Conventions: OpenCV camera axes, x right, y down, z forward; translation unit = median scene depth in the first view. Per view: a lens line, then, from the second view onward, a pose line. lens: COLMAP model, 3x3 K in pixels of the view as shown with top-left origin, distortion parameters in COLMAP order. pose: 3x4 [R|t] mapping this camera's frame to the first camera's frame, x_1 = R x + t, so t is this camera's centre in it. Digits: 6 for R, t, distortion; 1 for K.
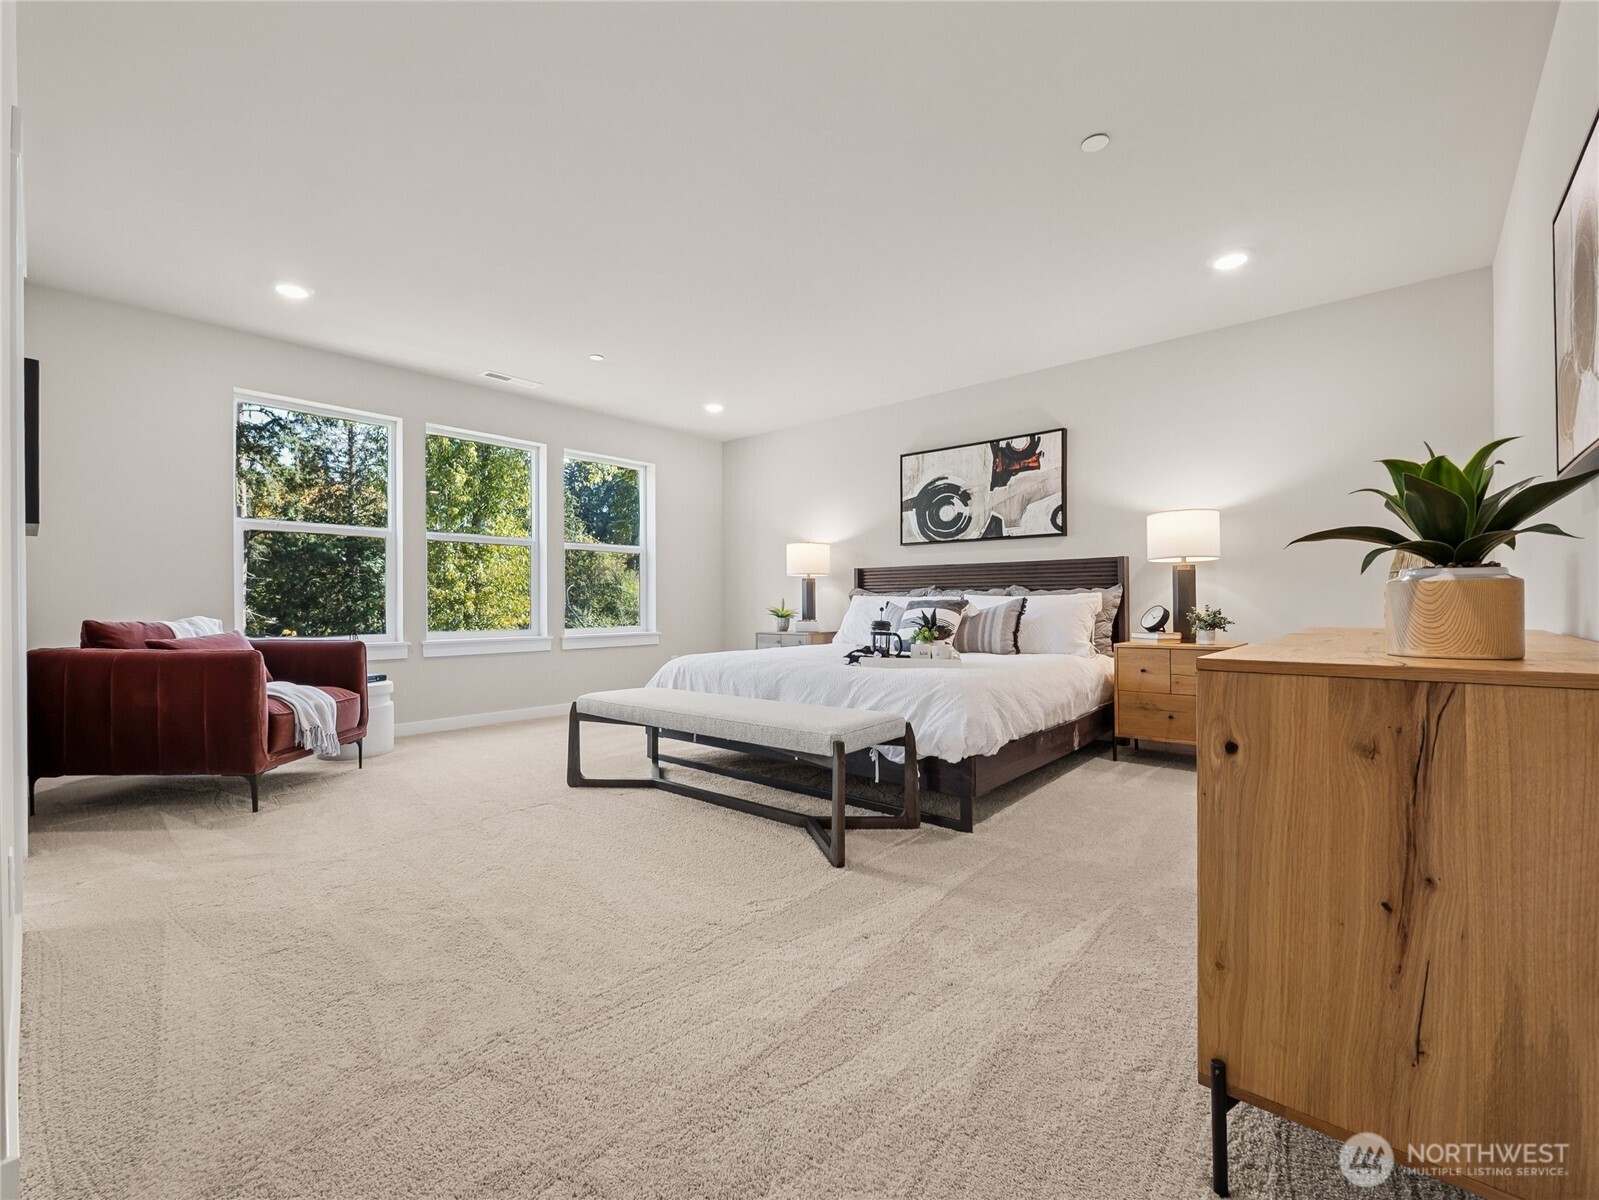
lens RADIAL K [[674.5, 0, 799.5], [0, 674.5, 600.0], [0, 0, 1]] dist [-0.010295, 0.000094]
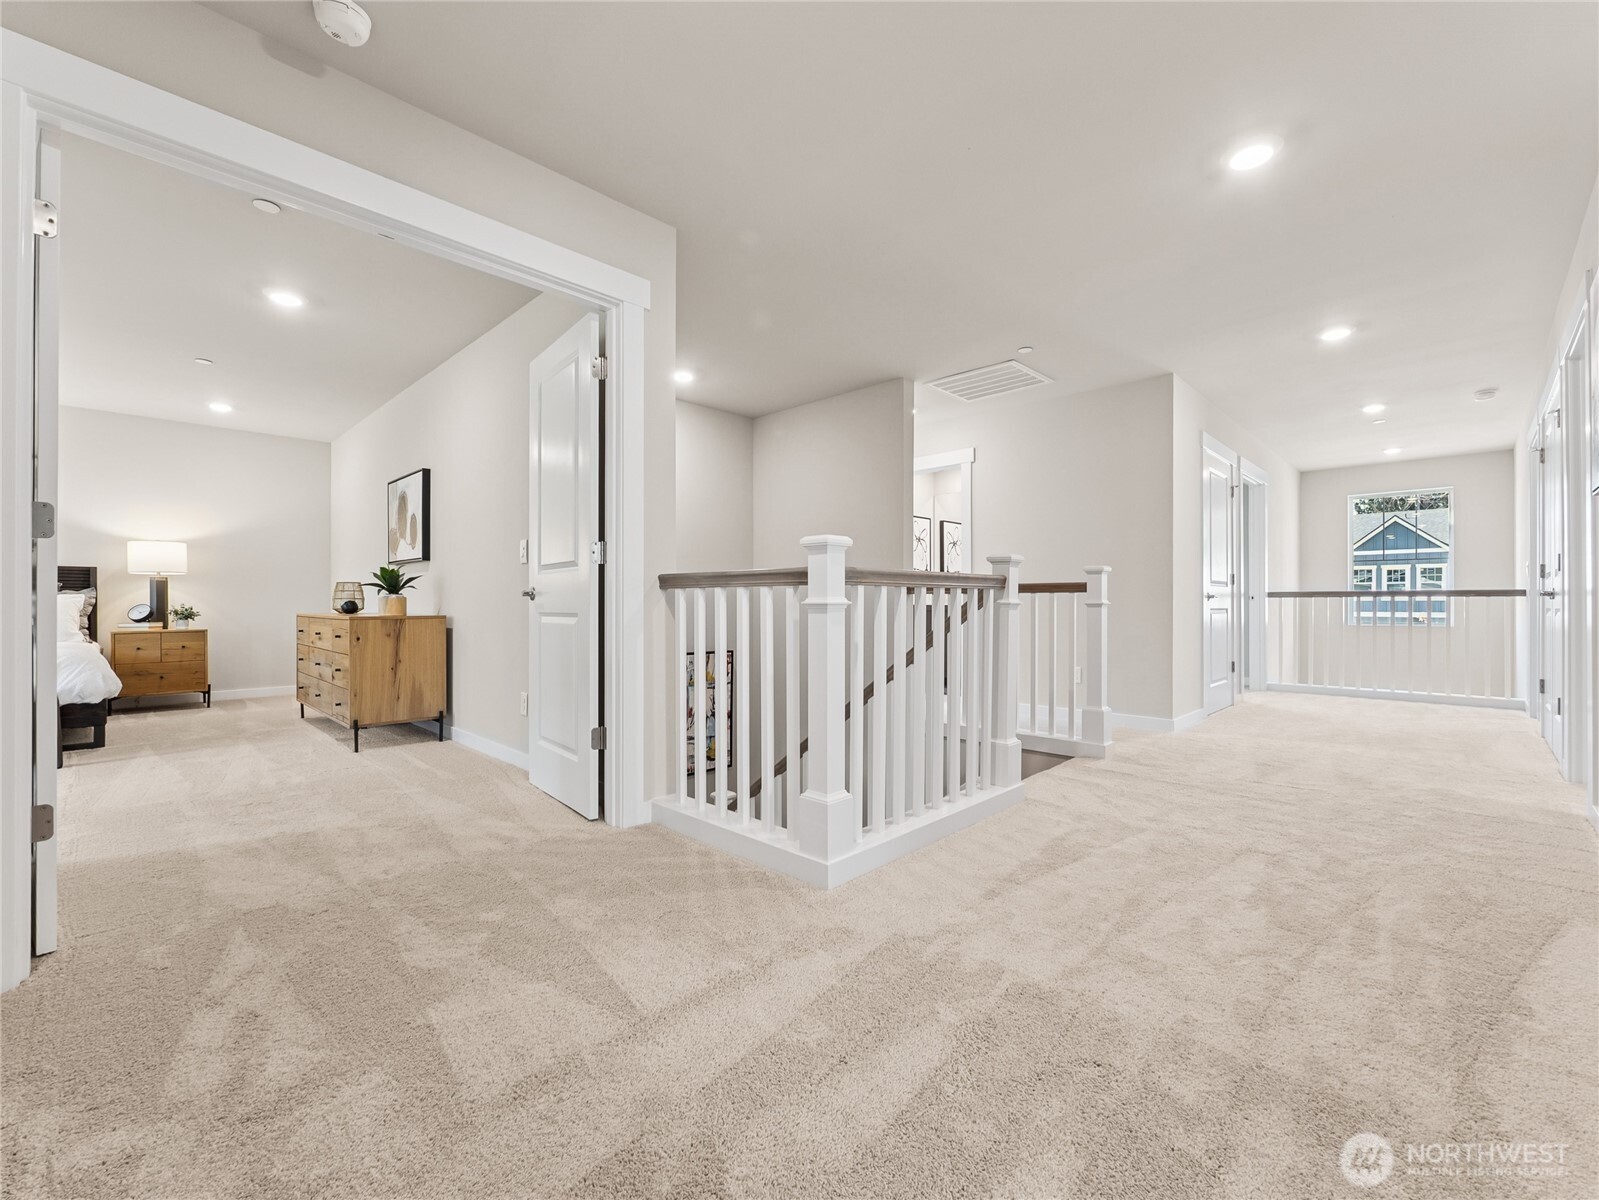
lens RADIAL K [[674.5, 0, 799.5], [0, 674.5, 600.0], [0, 0, 1]] dist [-0.010295, 0.000094]
pose [[0.016742, 0.010419, 0.999806, -1.281765], [-0.006664, 0.999925, -0.010309, 0.005903], [-0.999838, -0.006490, 0.016810, -0.648931]]
